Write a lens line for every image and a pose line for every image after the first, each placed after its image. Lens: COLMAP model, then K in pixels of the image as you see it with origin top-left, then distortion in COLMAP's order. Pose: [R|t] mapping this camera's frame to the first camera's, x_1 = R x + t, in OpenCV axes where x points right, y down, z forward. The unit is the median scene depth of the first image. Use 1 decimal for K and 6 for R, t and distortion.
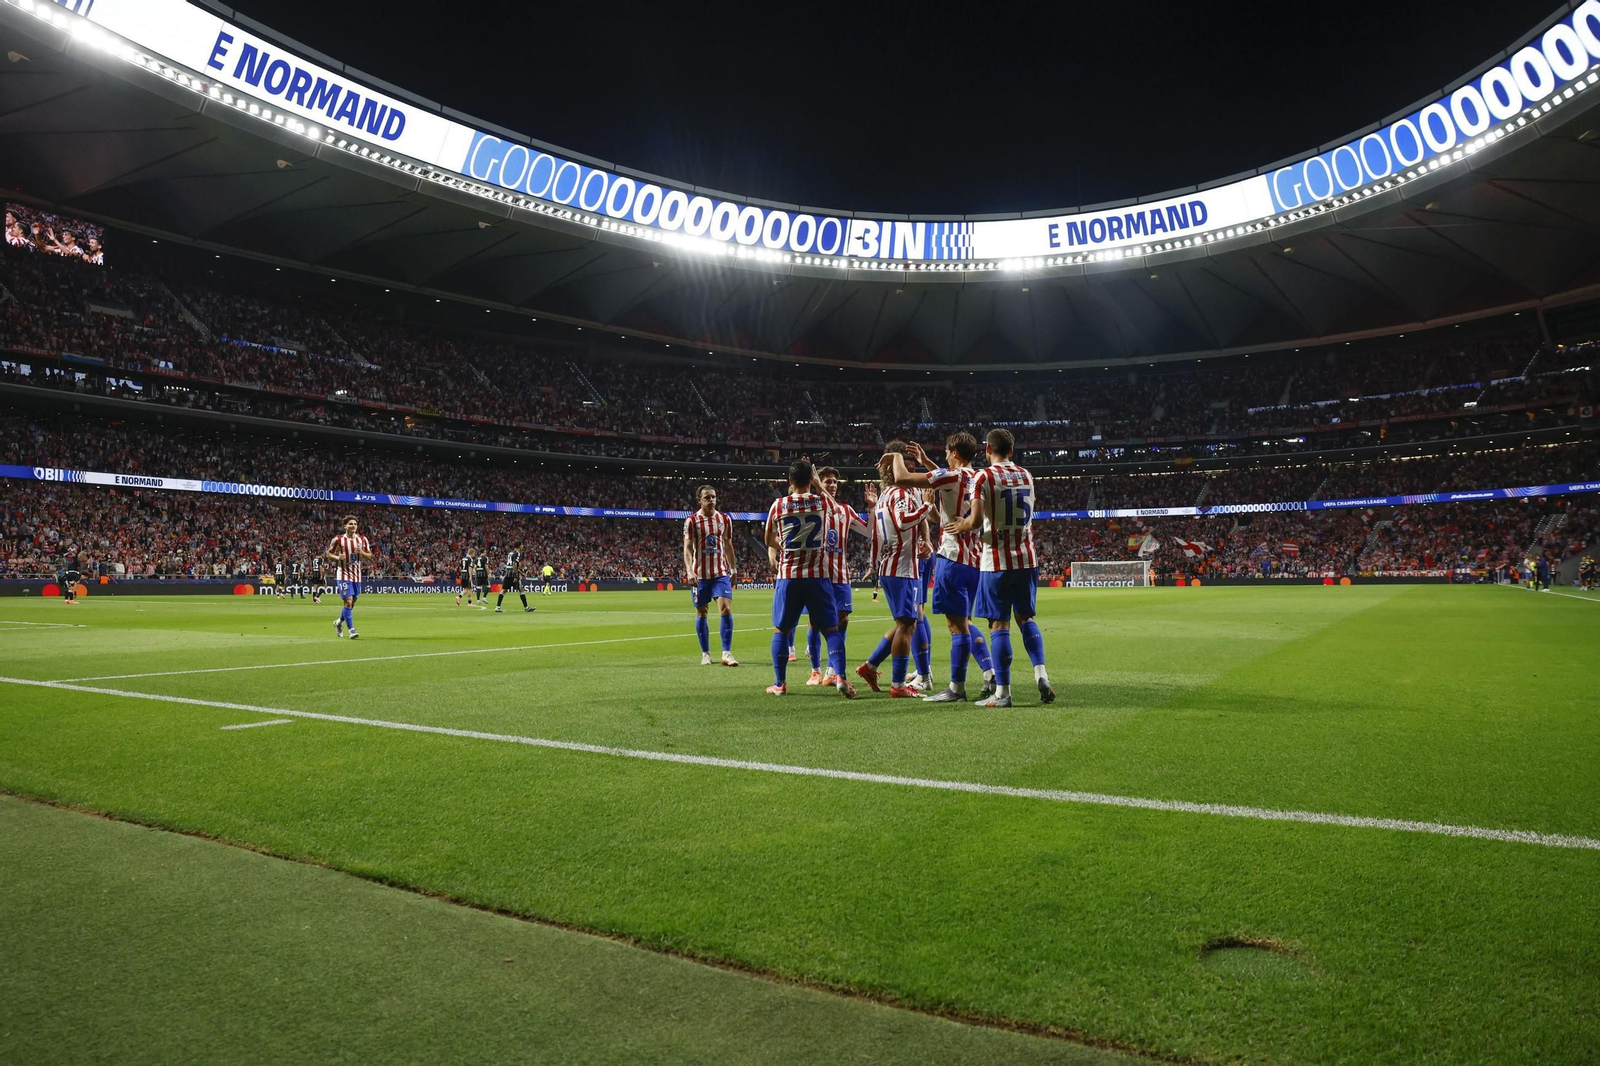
lens RADIAL K [[1203.4, 0, 800.0], [0, 1203.4, 533.0], [0, 0, 1]] dist [-0.005462, -0.002582]
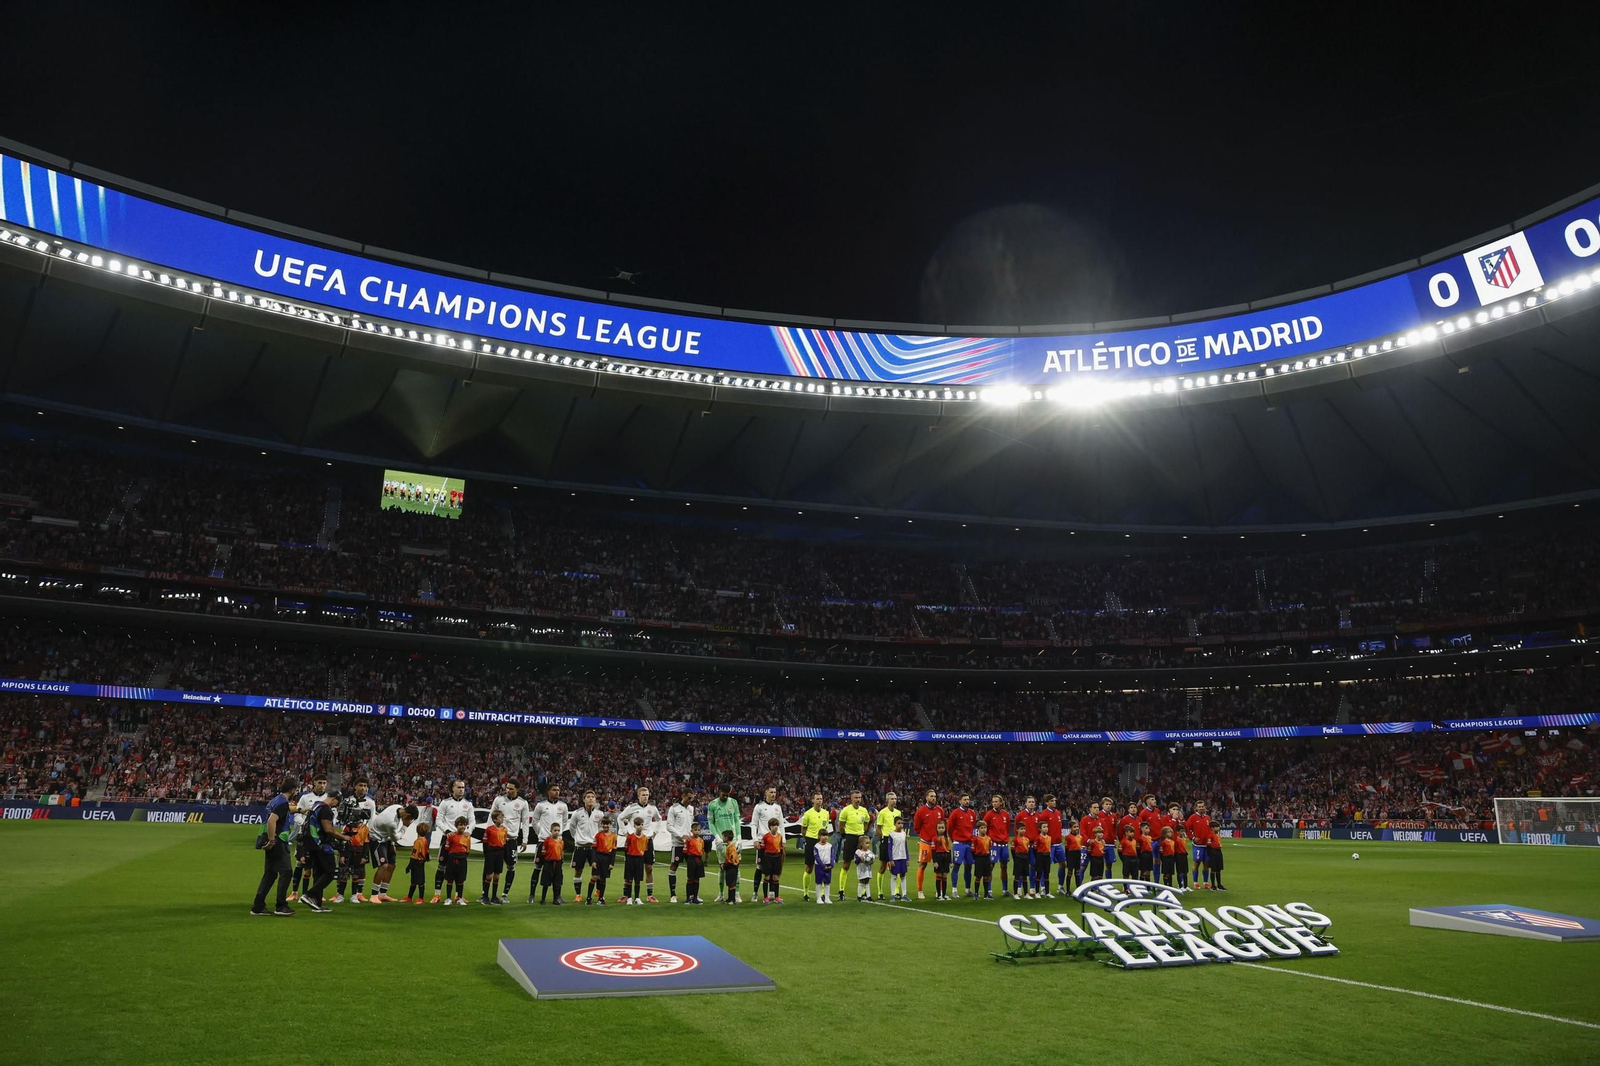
lens RADIAL K [[1203.4, 0, 800.0], [0, 1203.4, 533.0], [0, 0, 1]] dist [-0.005462, -0.002582]
pose [[0.804644, -0.121396, -0.581216, 0.266019], [0.002634, 0.979596, -0.200958, 0.011528], [0.593752, 0.160169, 0.788546, 0.296976]]
